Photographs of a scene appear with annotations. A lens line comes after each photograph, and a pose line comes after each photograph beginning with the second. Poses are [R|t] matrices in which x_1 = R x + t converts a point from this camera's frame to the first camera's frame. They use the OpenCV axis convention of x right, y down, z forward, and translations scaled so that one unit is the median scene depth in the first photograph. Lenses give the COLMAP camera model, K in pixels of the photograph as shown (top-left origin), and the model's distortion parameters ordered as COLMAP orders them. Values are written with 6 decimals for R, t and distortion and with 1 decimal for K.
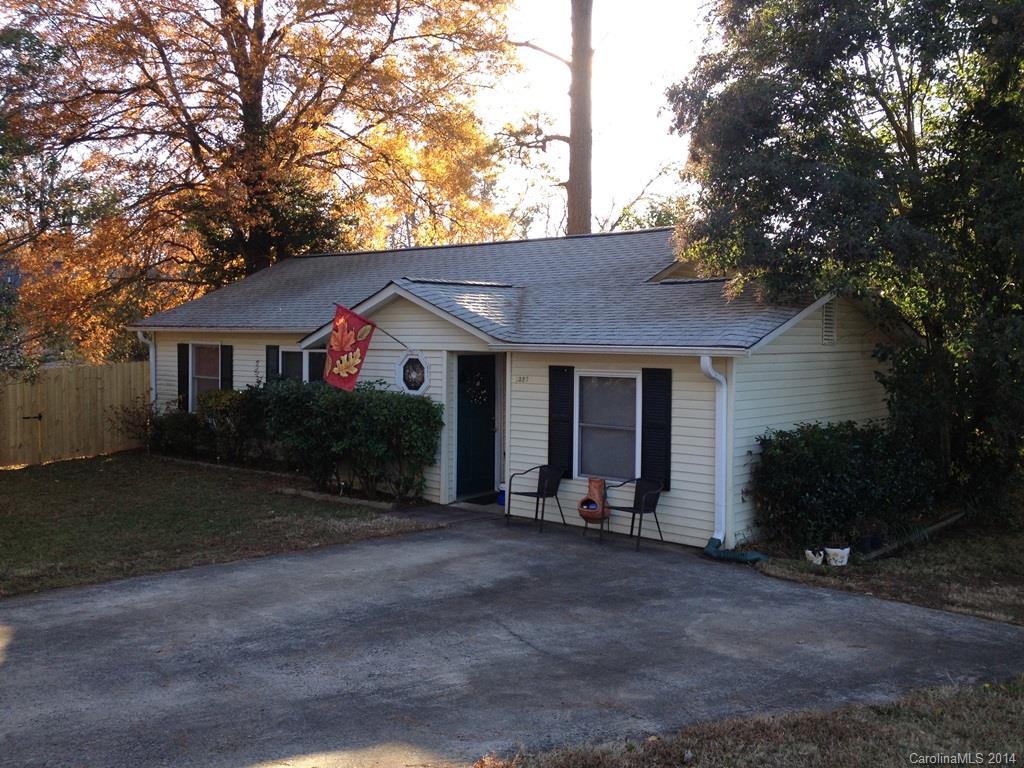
lens RADIAL K [[931.0, 0, 509.4], [0, 931.0, 381.9], [0, 0, 1]] dist [0.125524, -0.214744]
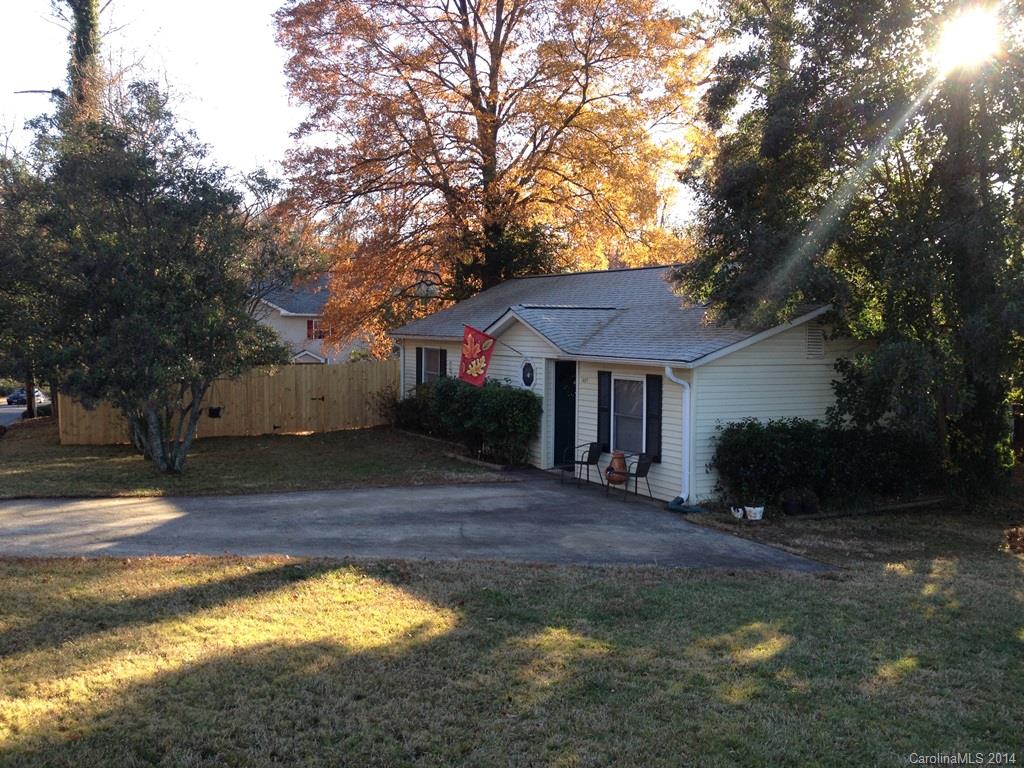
lens RADIAL K [[931.0, 0, 509.4], [0, 931.0, 381.9], [0, 0, 1]] dist [0.125524, -0.214744]
pose [[0.938288, 0.022025, -0.345154, 0.379768], [-0.019821, 0.999754, 0.009915, -0.011423], [0.345288, -0.002461, 0.938494, -0.329956]]
